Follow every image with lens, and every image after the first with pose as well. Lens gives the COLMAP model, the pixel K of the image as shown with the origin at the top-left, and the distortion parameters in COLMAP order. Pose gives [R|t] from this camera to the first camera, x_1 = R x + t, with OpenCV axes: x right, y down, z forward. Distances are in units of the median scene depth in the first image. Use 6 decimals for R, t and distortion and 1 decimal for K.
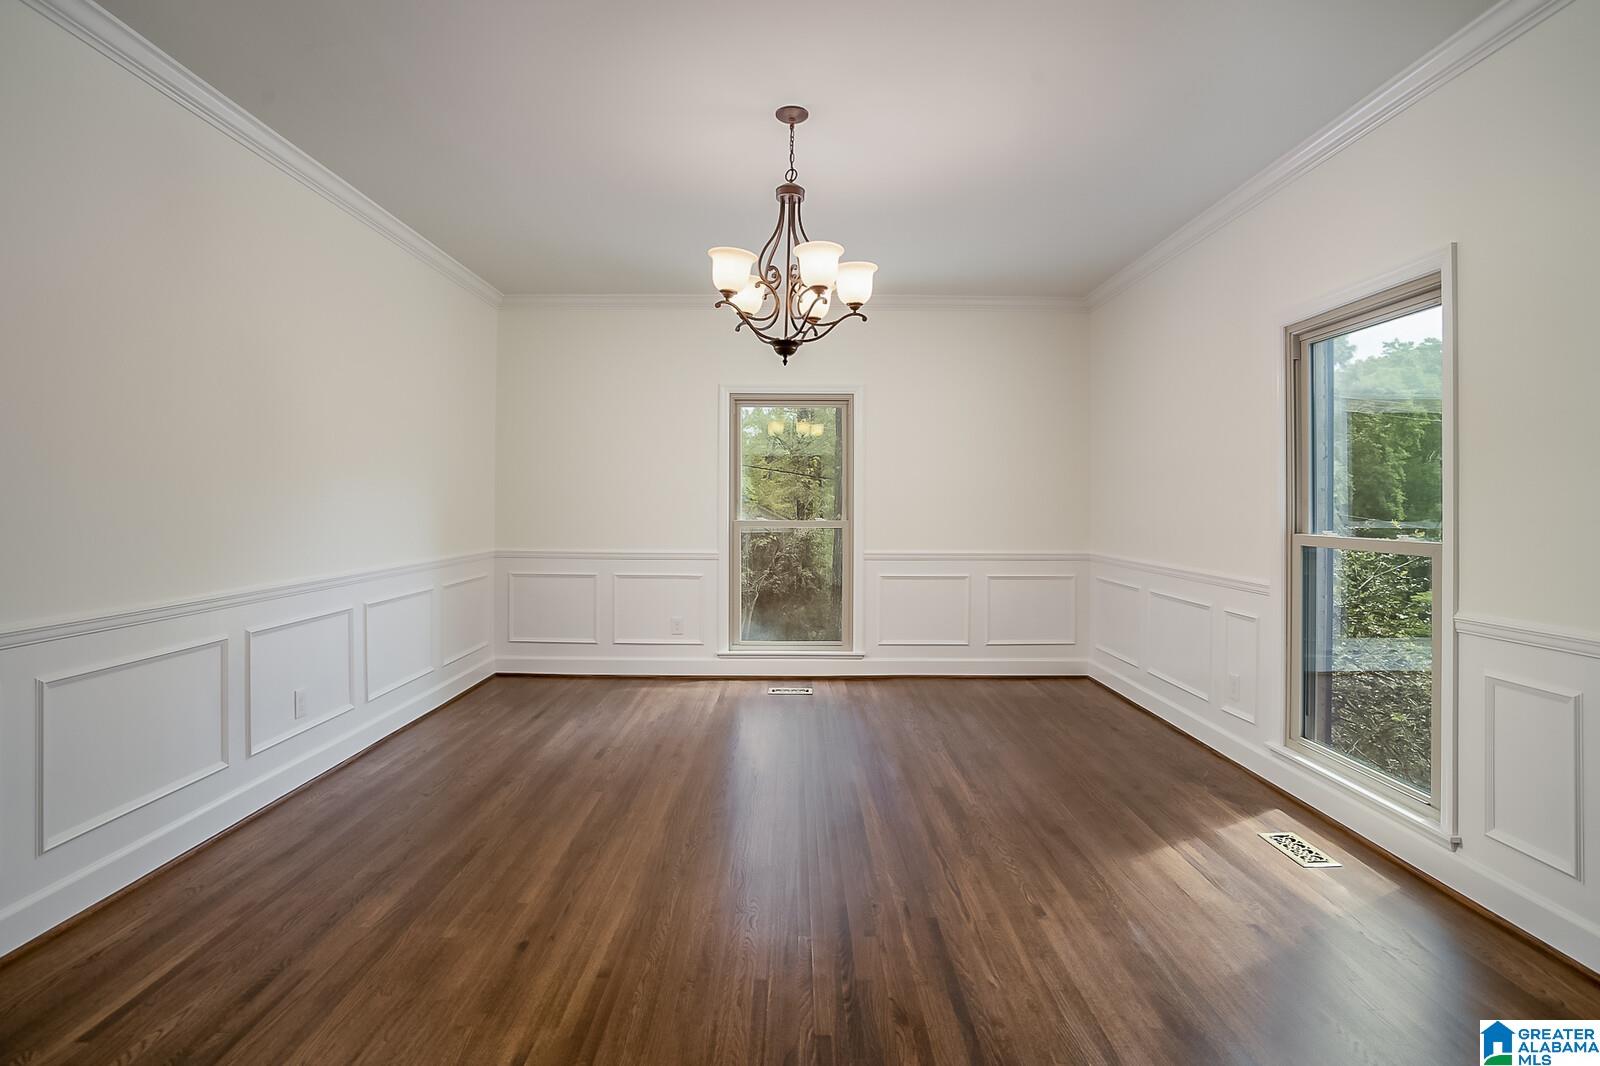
lens RADIAL K [[845.3, 0, 805.4], [0, 845.3, 511.0], [0, 0, 1]] dist [-0.075197, 0.044032]
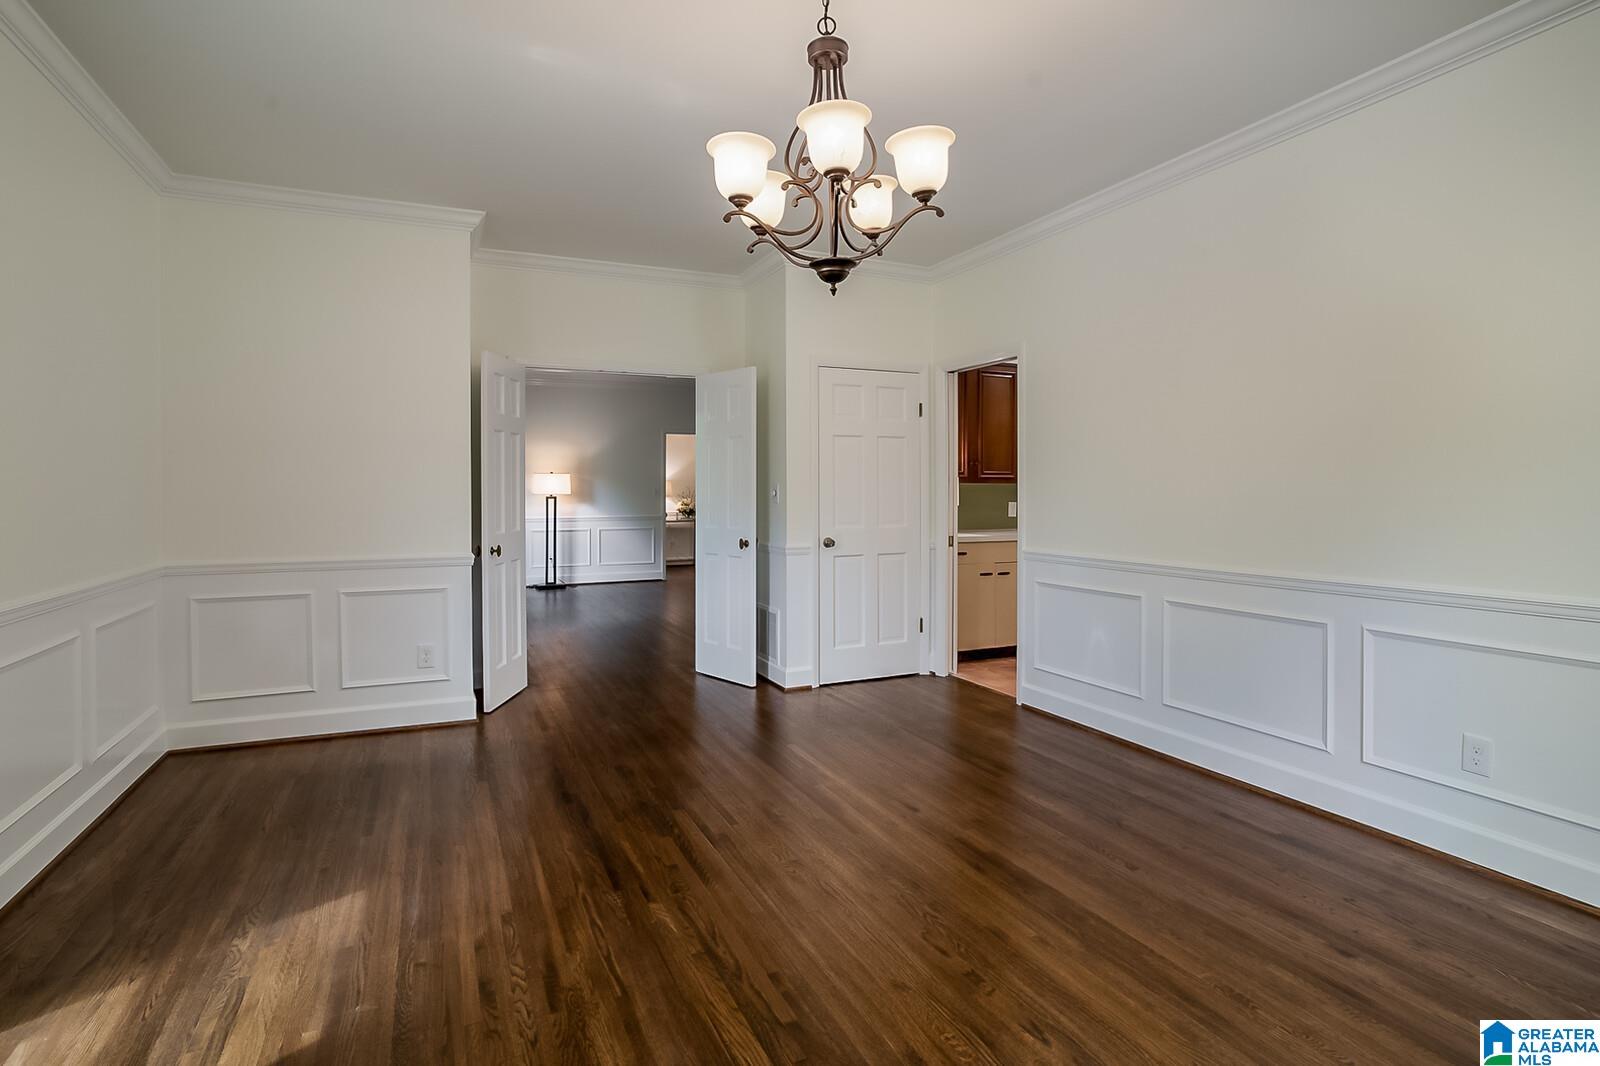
lens RADIAL K [[845.3, 0, 805.4], [0, 845.3, 511.0], [0, 0, 1]] dist [-0.075197, 0.044032]
pose [[-0.919226, 0.007341, -0.393662, 0.306076], [-0.004778, 0.999545, 0.029794, -0.012177], [0.393701, 0.029268, -0.918772, 1.808645]]
